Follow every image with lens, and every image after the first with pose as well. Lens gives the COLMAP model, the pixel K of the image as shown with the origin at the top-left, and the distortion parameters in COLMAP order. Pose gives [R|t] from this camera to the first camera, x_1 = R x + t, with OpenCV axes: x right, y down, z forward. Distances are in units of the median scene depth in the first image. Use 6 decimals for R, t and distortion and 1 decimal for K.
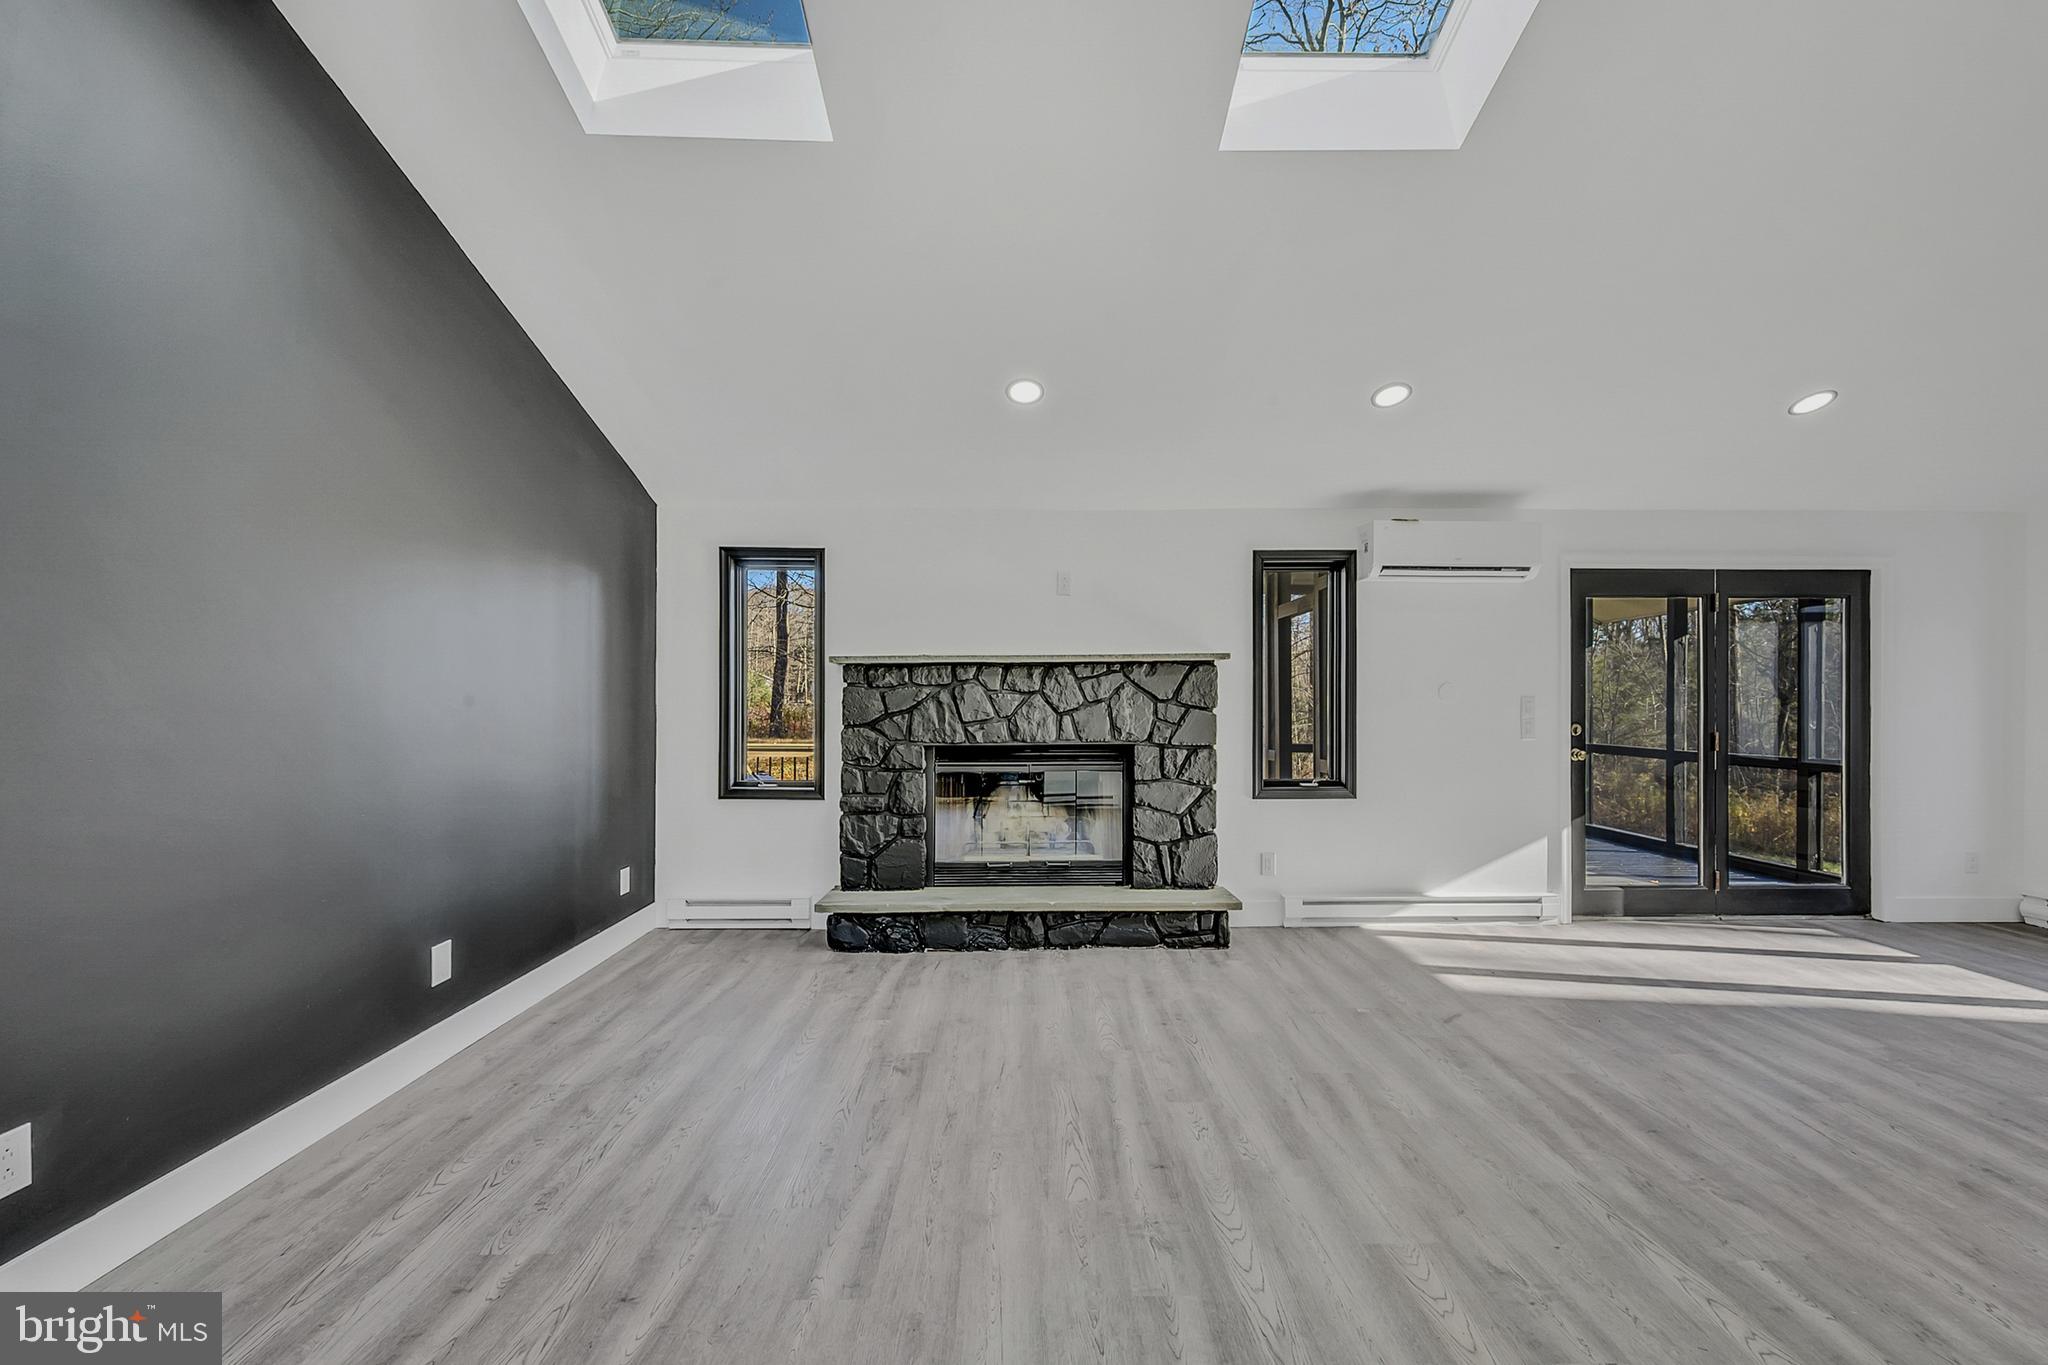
lens RADIAL K [[811.1, 0, 1026.4], [0, 811.1, 709.0], [0, 0, 1]] dist [-0.000052, 0.000115]
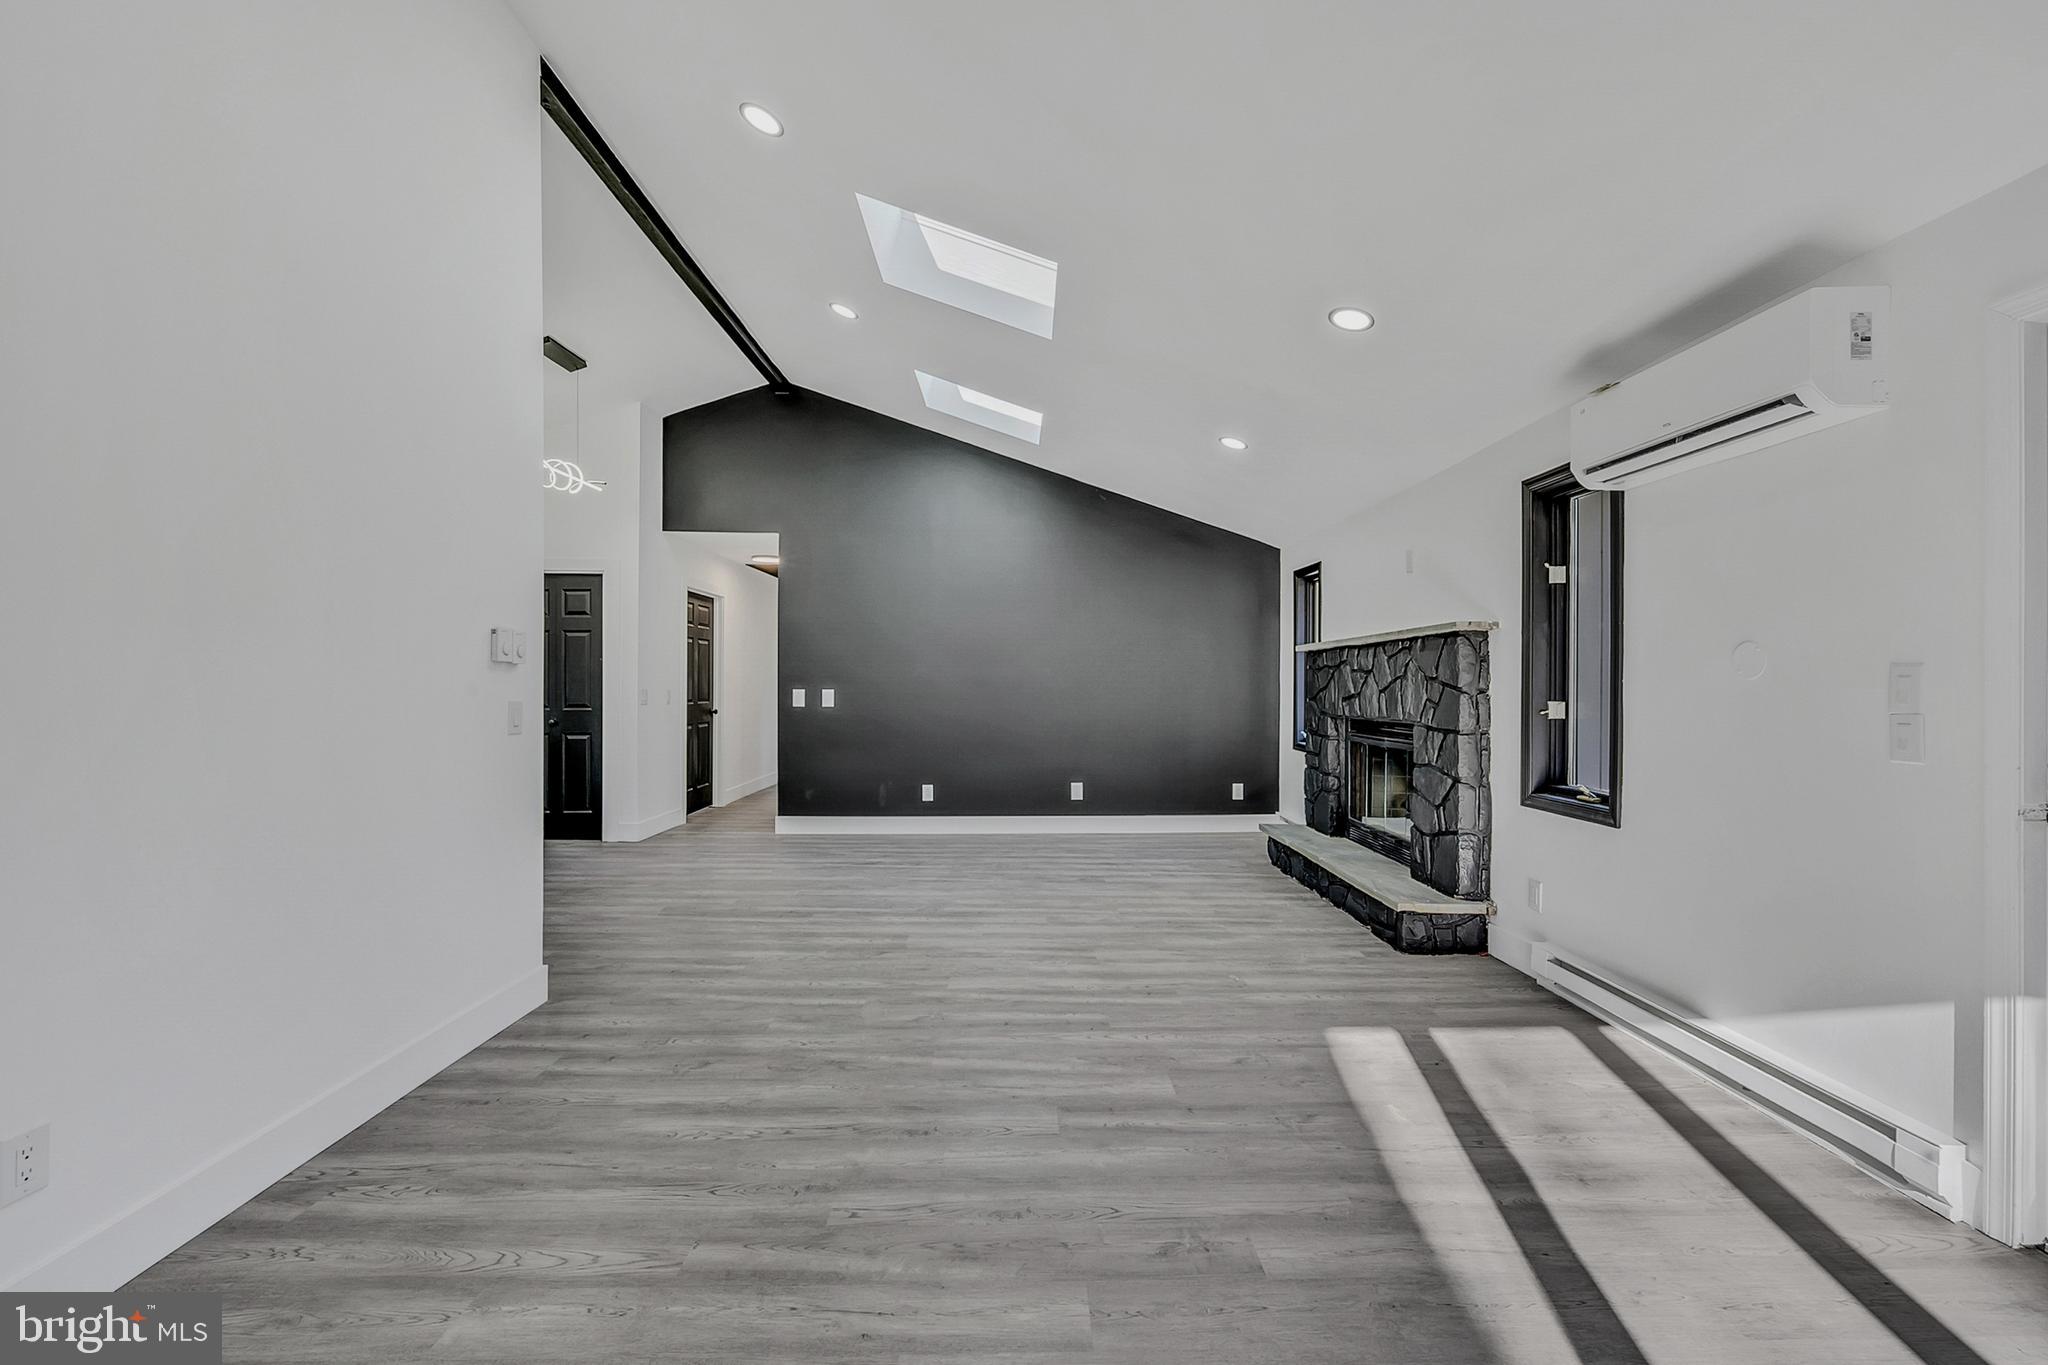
lens RADIAL K [[809.8, 0, 1031.9], [0, 809.8, 688.1], [0, 0, 1]] dist [-0.000472, -0.000040]
pose [[0.020448, 0.008235, -0.999757, 1.069353], [-0.003520, 0.999960, 0.008165, -0.004305], [0.999785, 0.003353, 0.020476, 0.536460]]
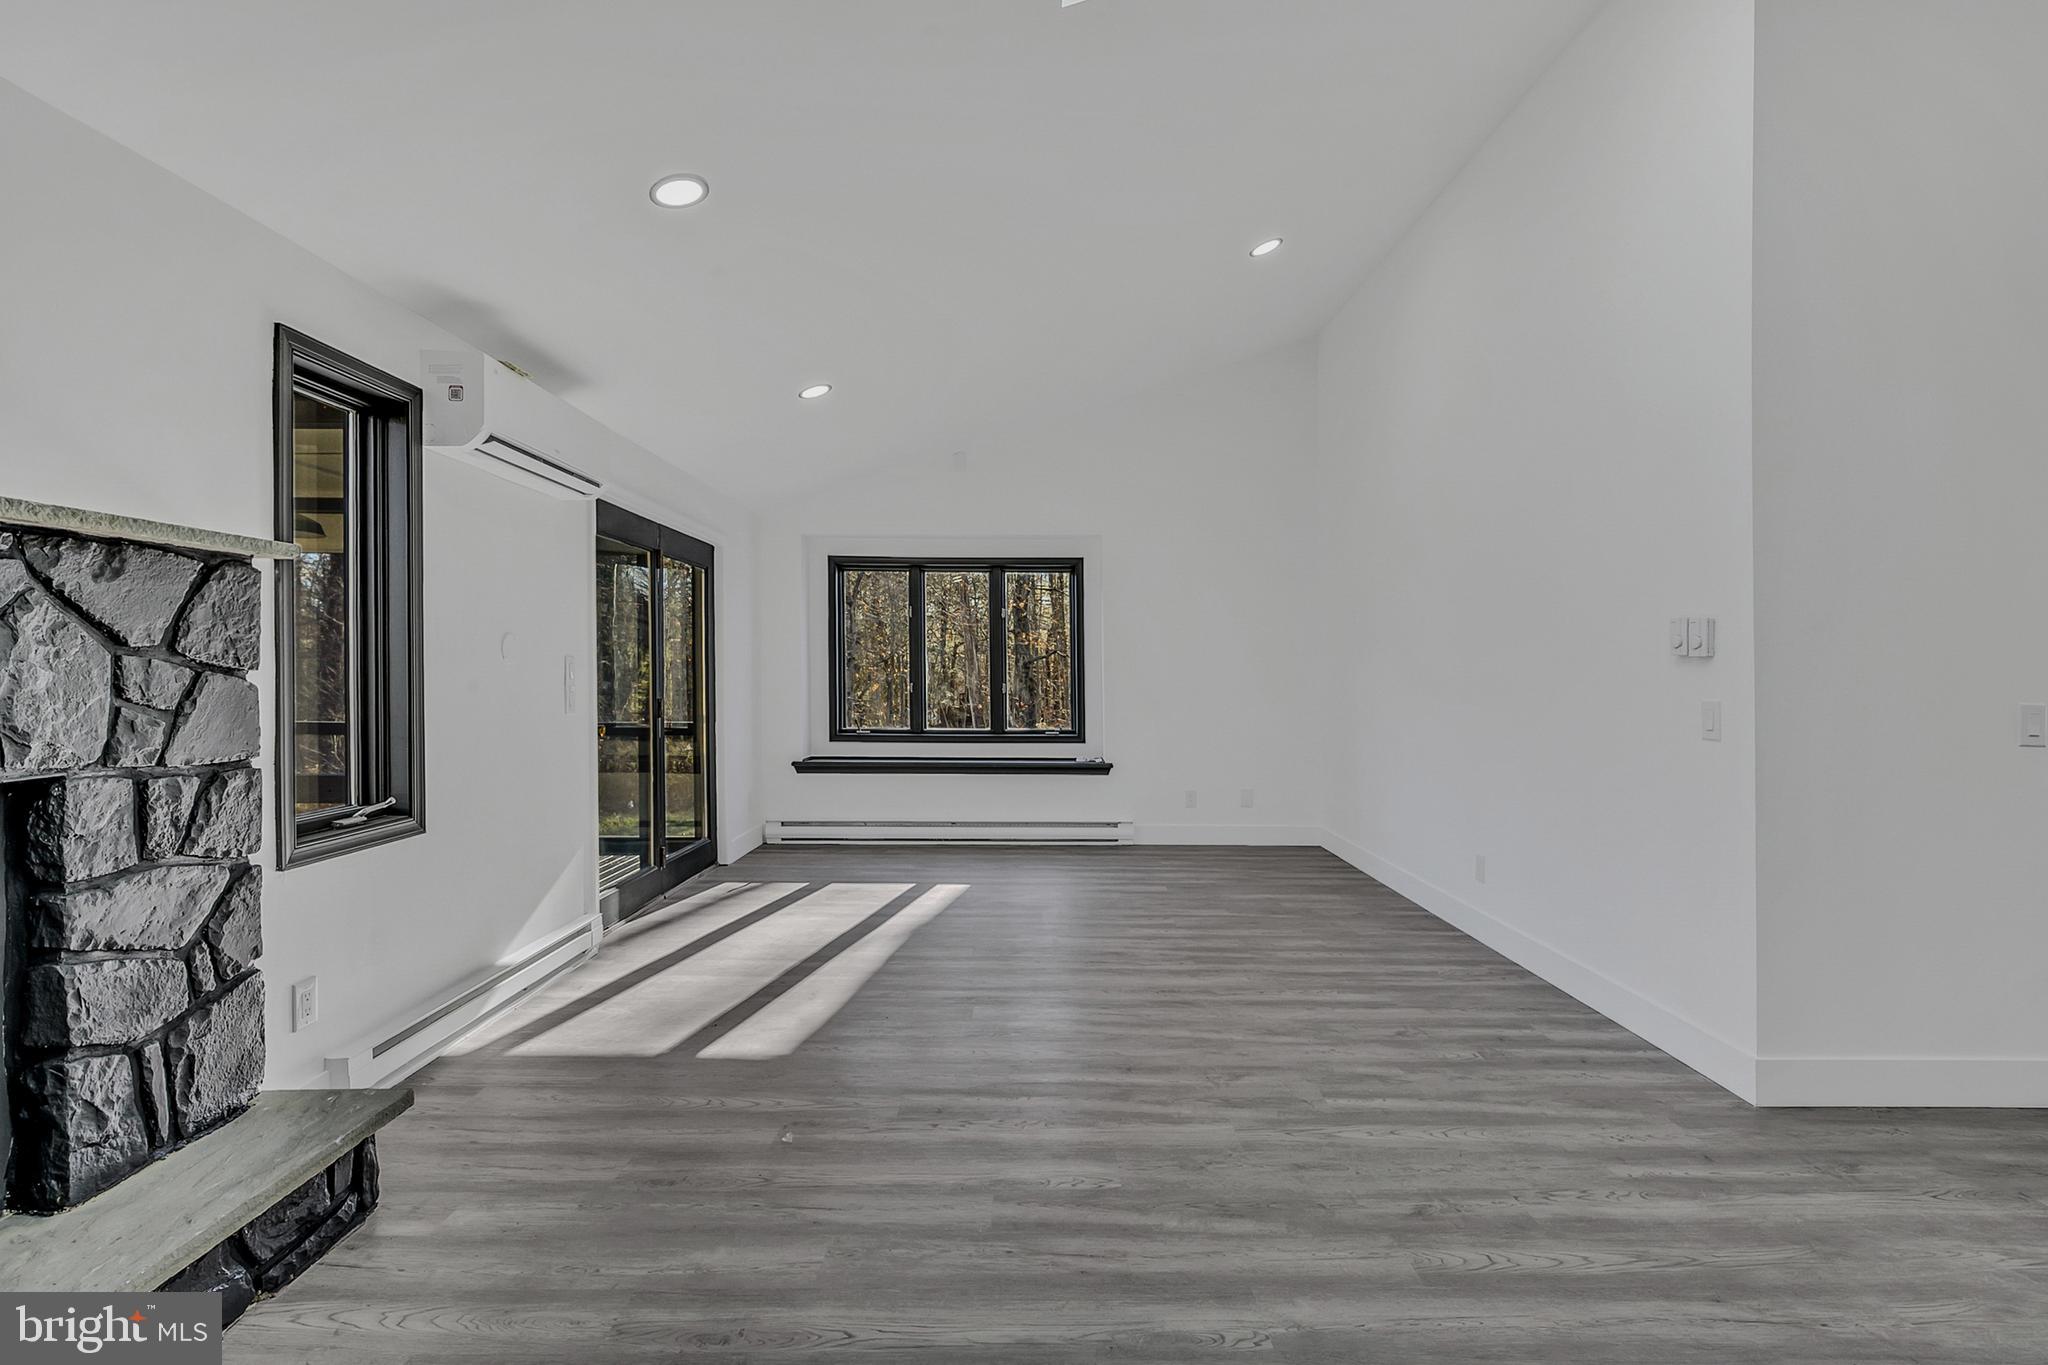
lens RADIAL K [[948.2, 0, 1024.0], [0, 948.2, 682.5], [0, 0, 1]] dist [0.000339, 0.000301]
pose [[0.002410, -0.004957, 0.999985, -0.257308], [-0.004884, 0.999976, 0.004968, 0.000330], [-0.999985, -0.004896, 0.002385, 0.603396]]
